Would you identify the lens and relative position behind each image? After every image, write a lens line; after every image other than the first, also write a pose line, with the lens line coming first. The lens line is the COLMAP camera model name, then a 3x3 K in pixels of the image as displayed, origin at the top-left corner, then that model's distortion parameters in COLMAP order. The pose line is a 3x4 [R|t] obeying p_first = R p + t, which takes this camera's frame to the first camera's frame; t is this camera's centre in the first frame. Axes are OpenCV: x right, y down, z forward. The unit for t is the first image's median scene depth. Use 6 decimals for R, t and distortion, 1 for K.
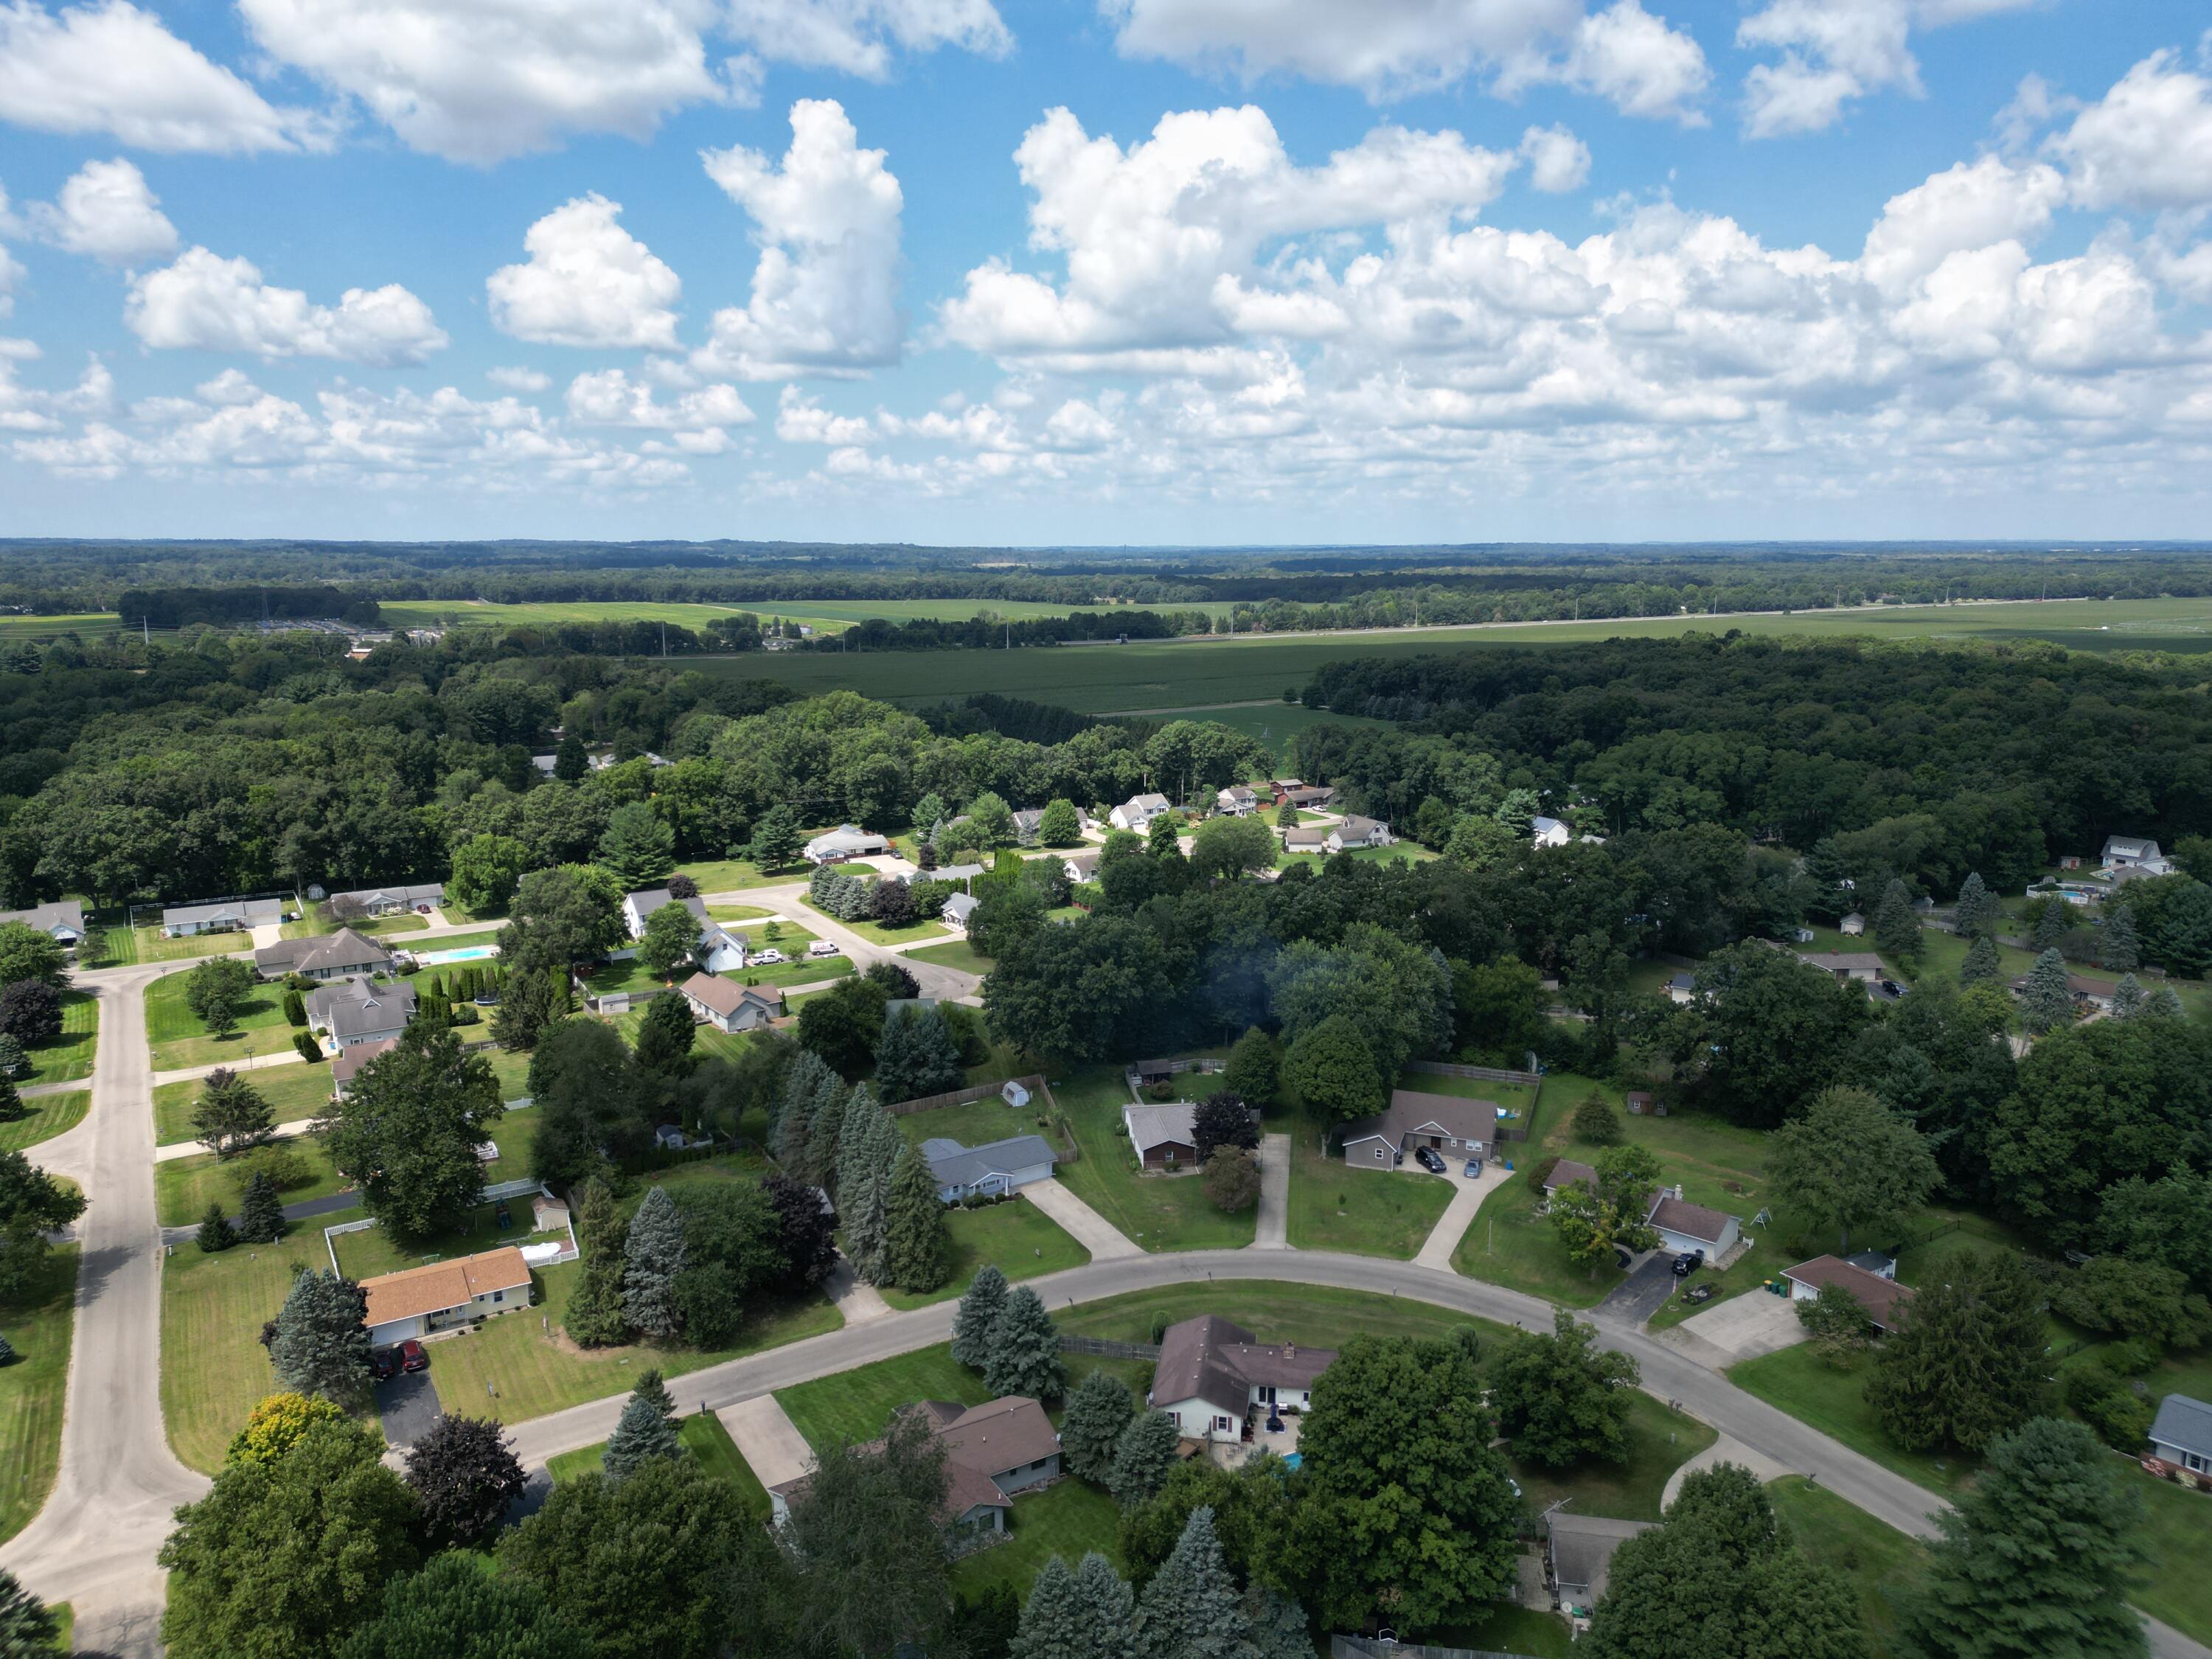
lens RADIAL K [[1503.7, 0, 1114.7], [0, 1503.7, 826.1], [0, 0, 1]] dist [0.045541, -0.031437]
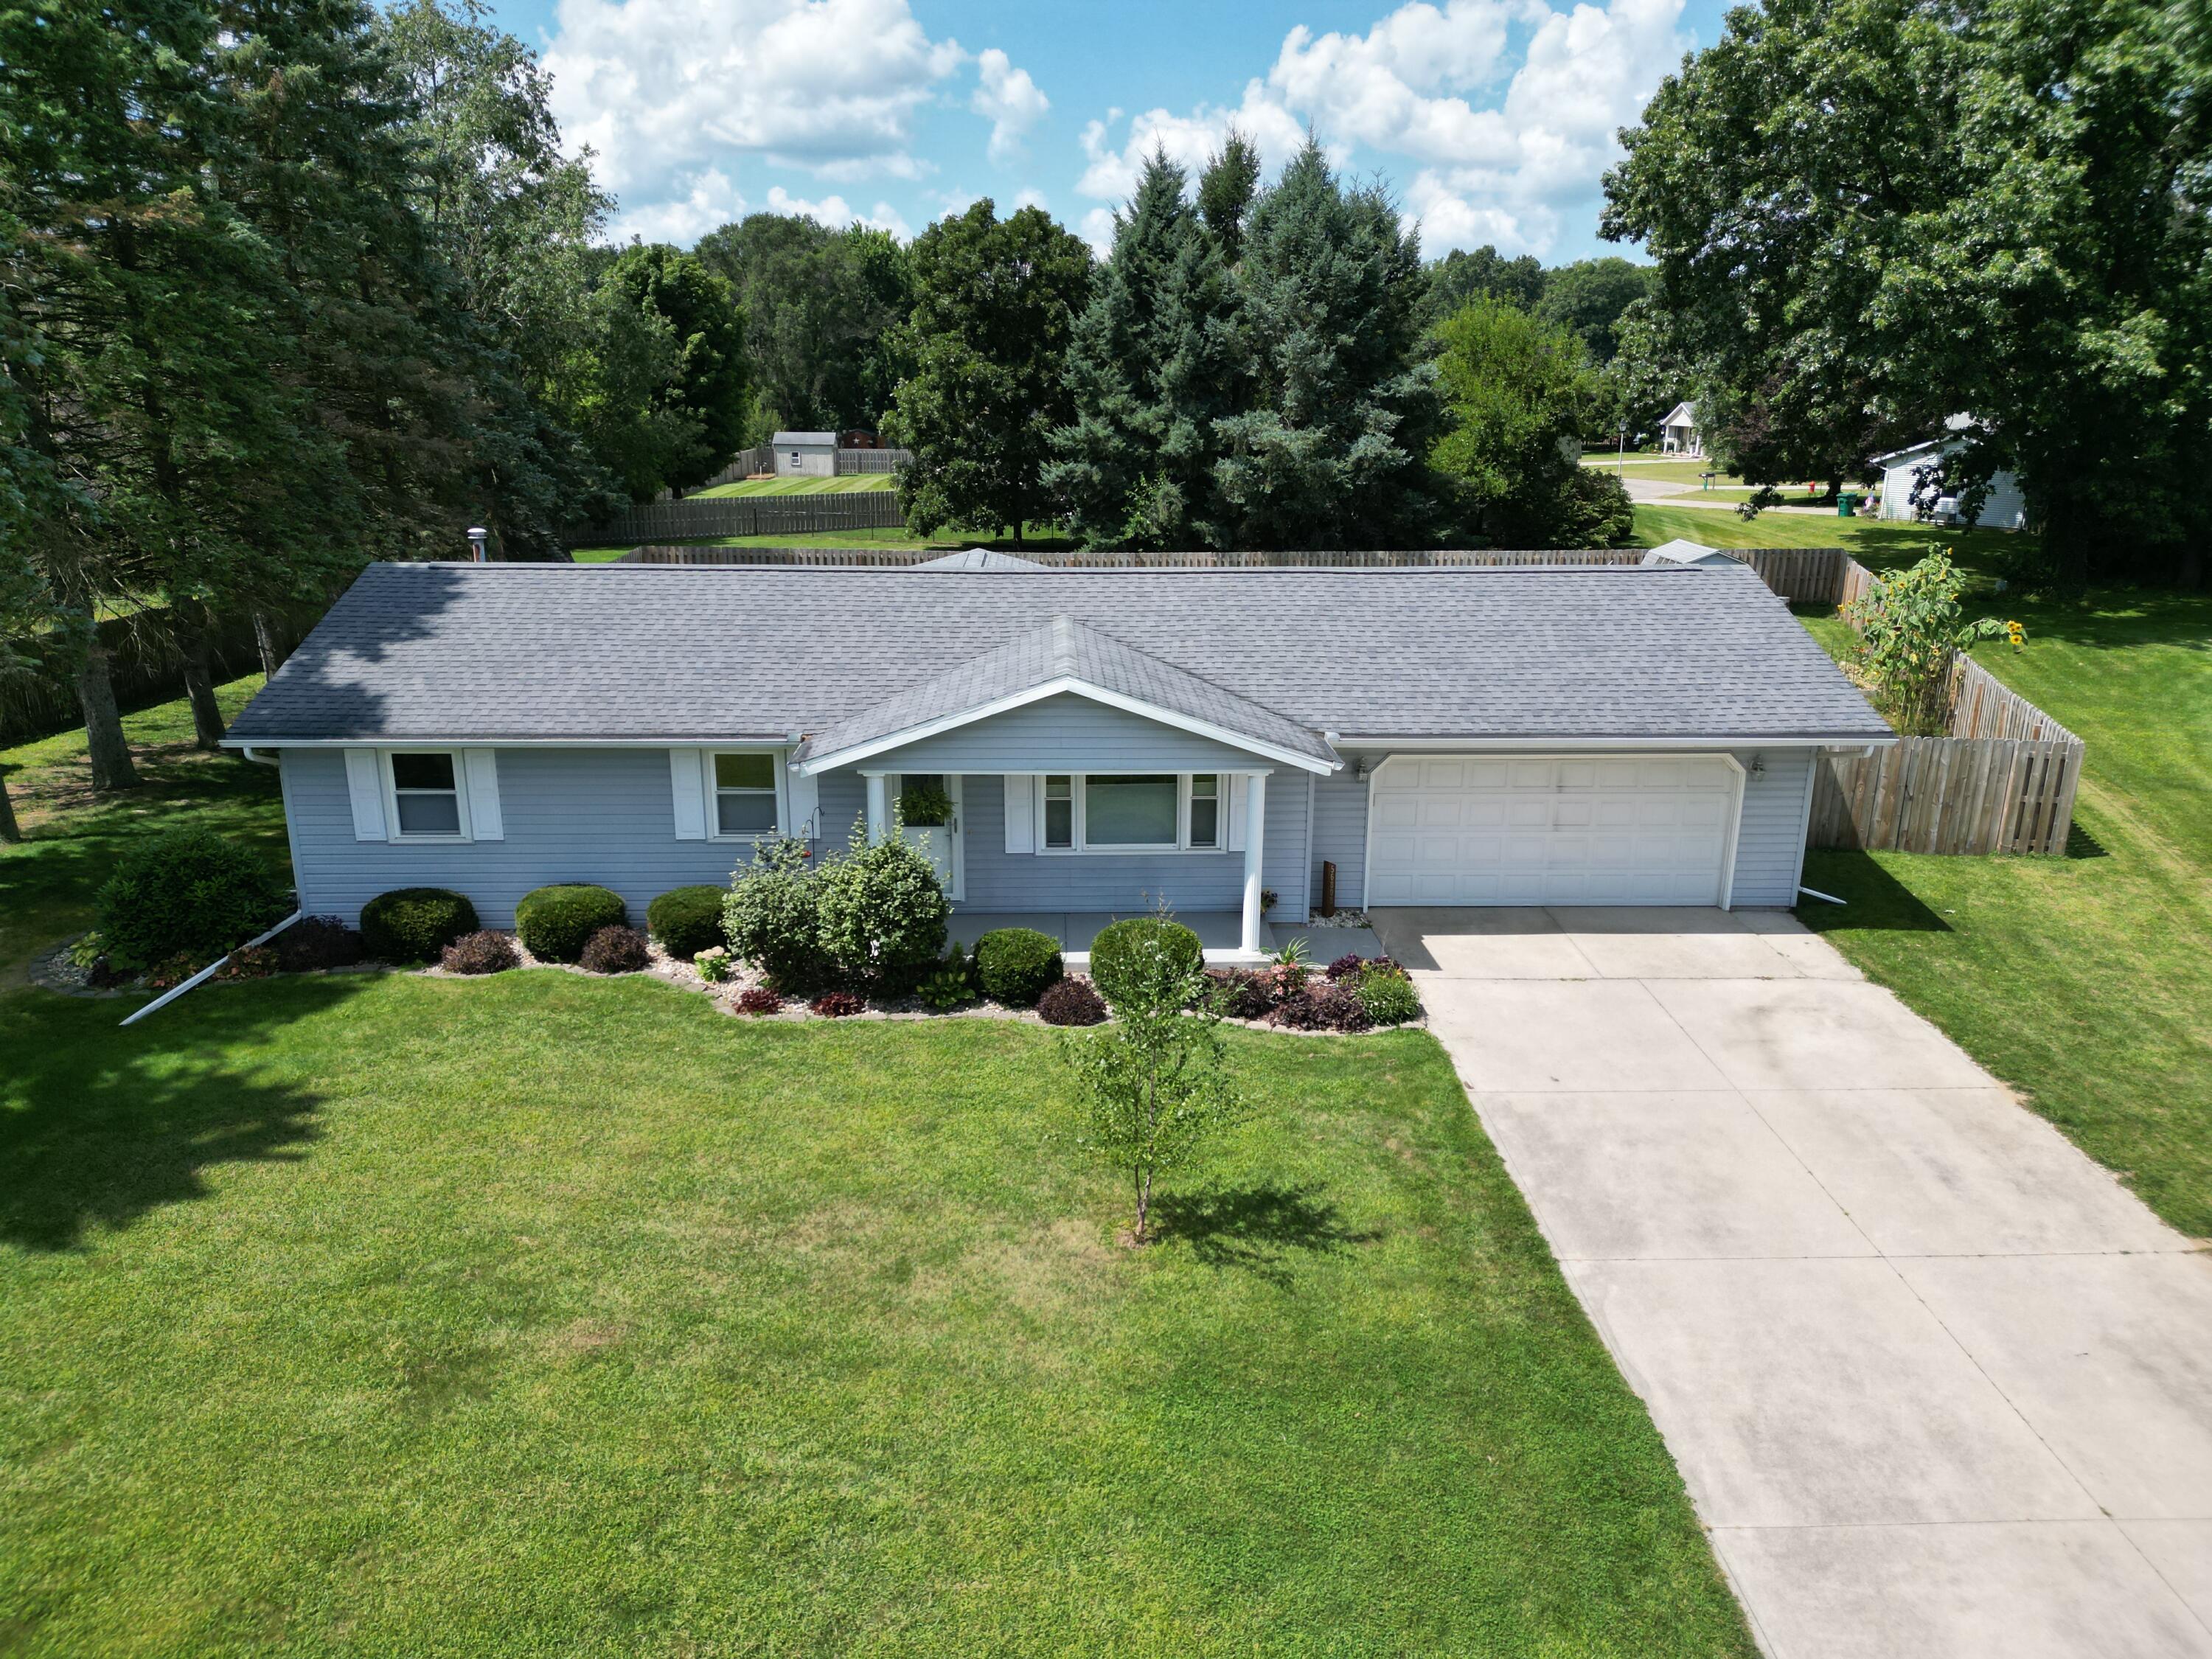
lens RADIAL K [[1503.7, 0, 1114.7], [0, 1503.7, 826.1], [0, 0, 1]] dist [0.045541, -0.031437]
pose [[0.860001, 0.132703, -0.492735, -0.027892], [-0.083530, 0.989179, 0.120615, 0.196321], [0.503409, -0.062571, 0.861780, 0.798615]]
